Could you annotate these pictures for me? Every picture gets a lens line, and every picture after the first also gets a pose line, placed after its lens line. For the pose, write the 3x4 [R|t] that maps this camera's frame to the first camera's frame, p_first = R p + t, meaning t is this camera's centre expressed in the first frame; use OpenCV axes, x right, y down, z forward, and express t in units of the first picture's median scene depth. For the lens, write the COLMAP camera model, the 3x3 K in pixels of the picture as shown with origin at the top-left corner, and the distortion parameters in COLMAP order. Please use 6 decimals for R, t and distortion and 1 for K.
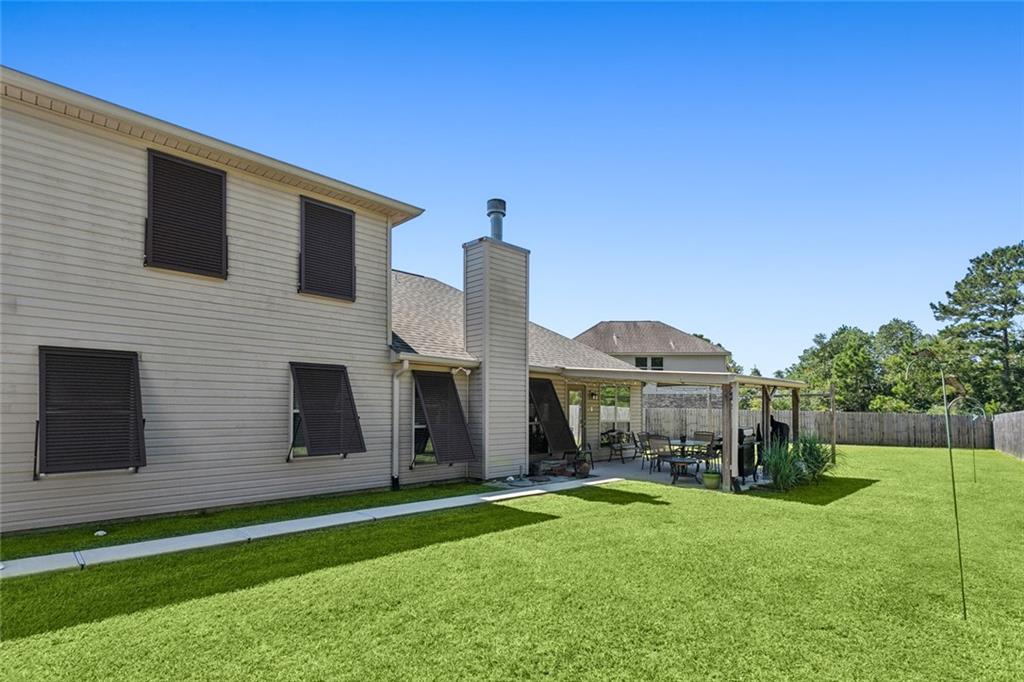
lens RADIAL K [[511.1, 0, 508.0], [0, 511.1, 334.5], [0, 0, 1]] dist [-0.000104, 0.000005]
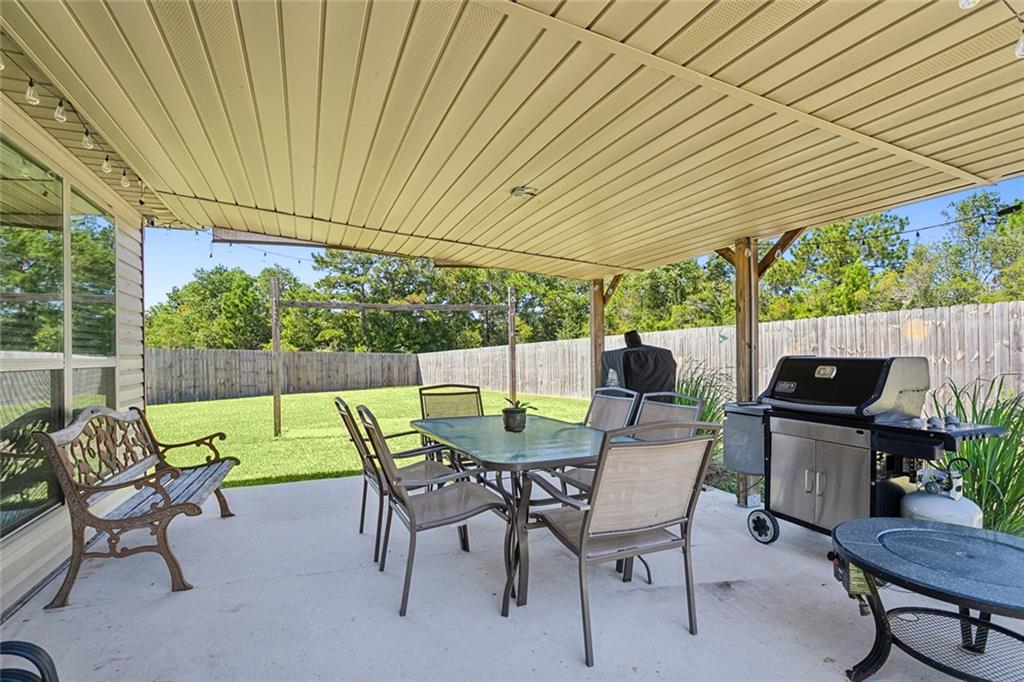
lens RADIAL K [[511.1, 0, 508.0], [0, 511.1, 334.5], [0, 0, 1]] dist [-0.000104, 0.000005]
pose [[0.392297, 0.024193, 0.919520, 0.026607], [-0.113776, 0.993254, 0.022408, 0.036770], [-0.912775, -0.113410, 0.392403, 0.209403]]
